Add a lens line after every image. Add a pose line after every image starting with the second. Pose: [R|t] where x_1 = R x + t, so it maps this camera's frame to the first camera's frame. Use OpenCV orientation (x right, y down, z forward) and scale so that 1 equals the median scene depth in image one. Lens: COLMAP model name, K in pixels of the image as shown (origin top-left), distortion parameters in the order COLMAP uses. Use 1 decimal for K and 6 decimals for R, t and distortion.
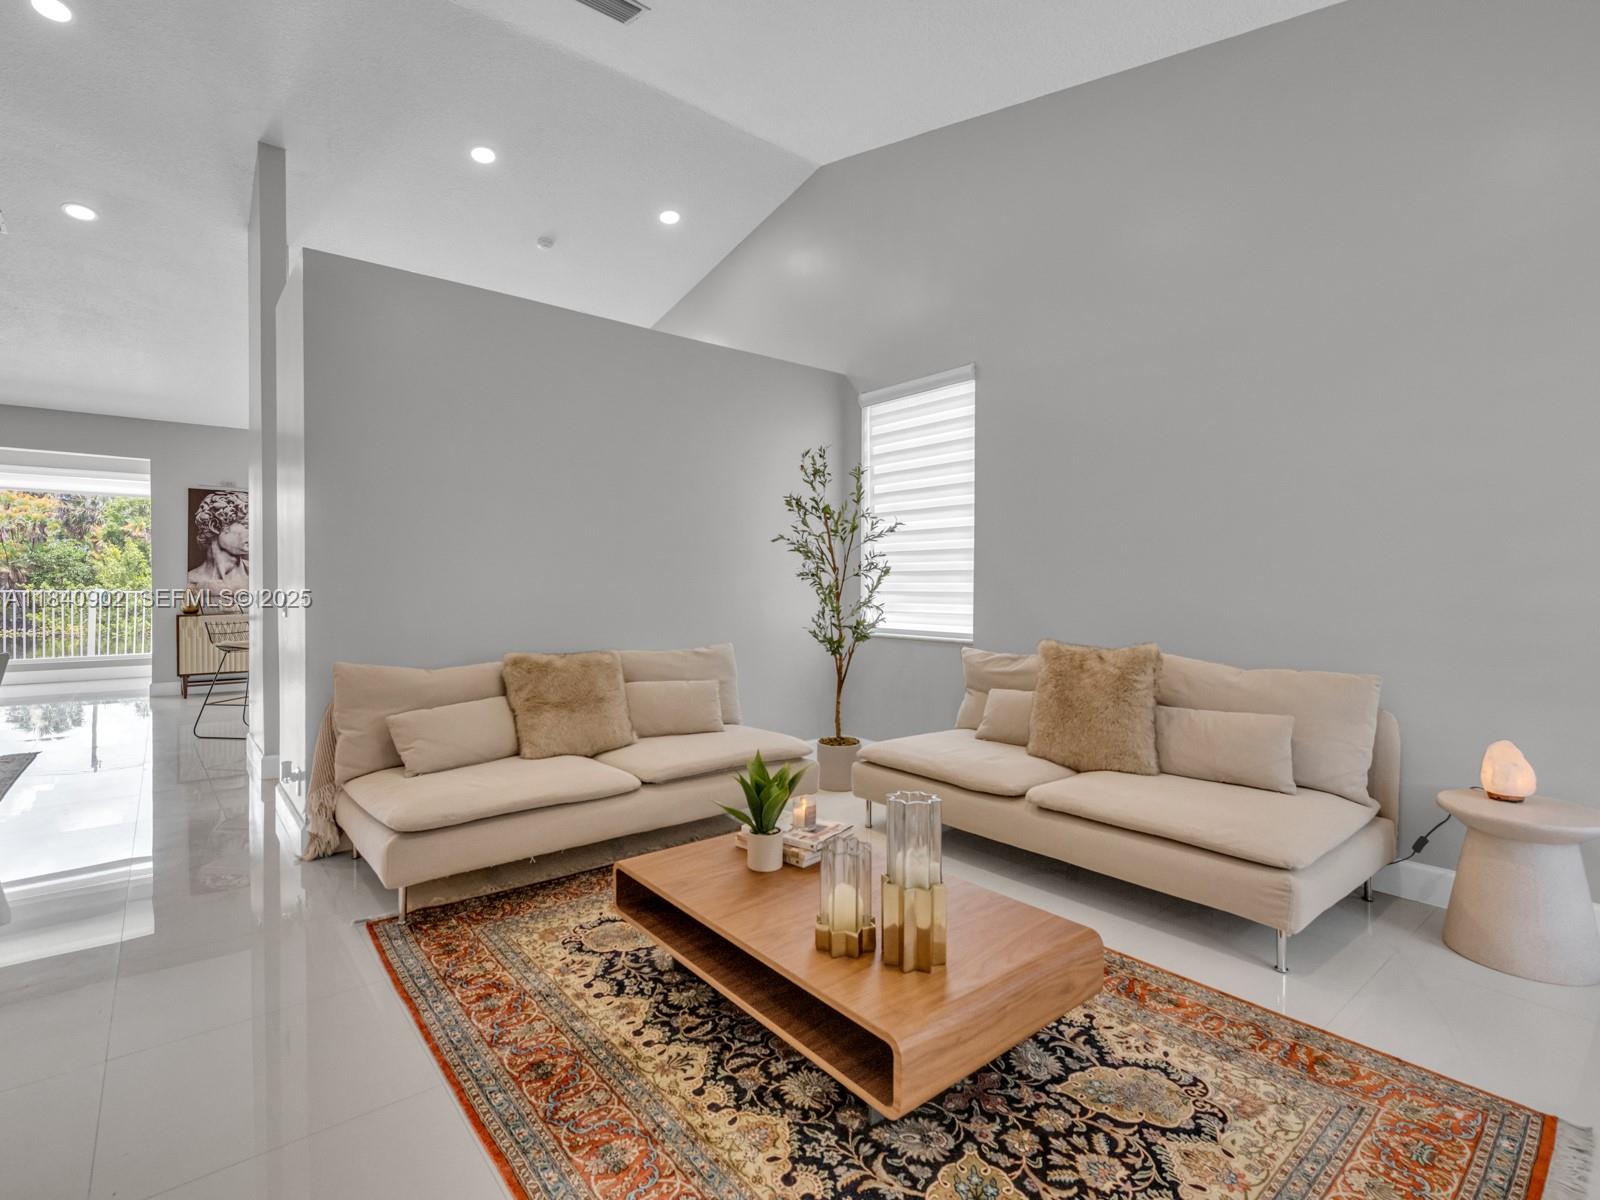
lens RADIAL K [[754.9, 0, 774.7], [0, 754.9, 594.3], [0, 0, 1]] dist [0.020427, 0.000017]
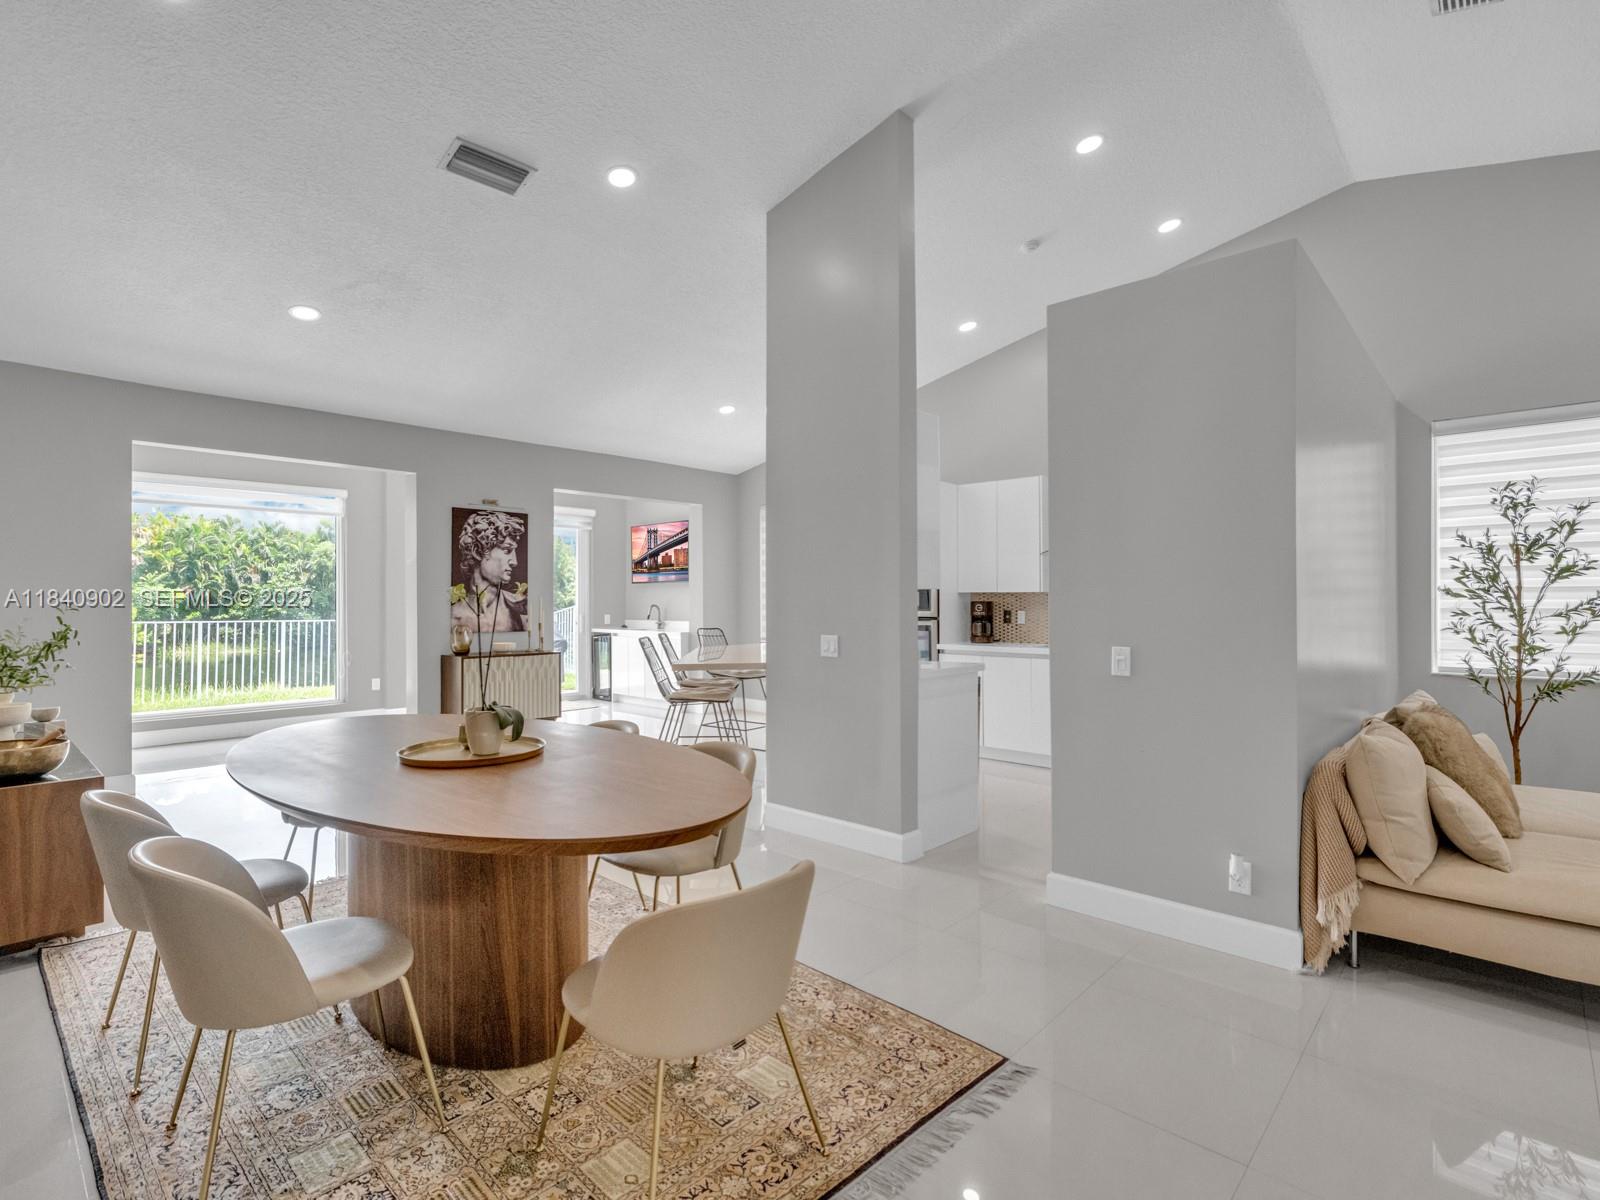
lens RADIAL K [[767.0, 0, 755.9], [0, 767.0, 603.7], [0, 0, 1]] dist [-0.024216, -0.000431]
pose [[0.993177, -0.002938, 0.116583, -0.525459], [0.003681, 0.999974, -0.006159, -0.024425], [-0.116561, 0.006547, 0.993162, 0.111661]]
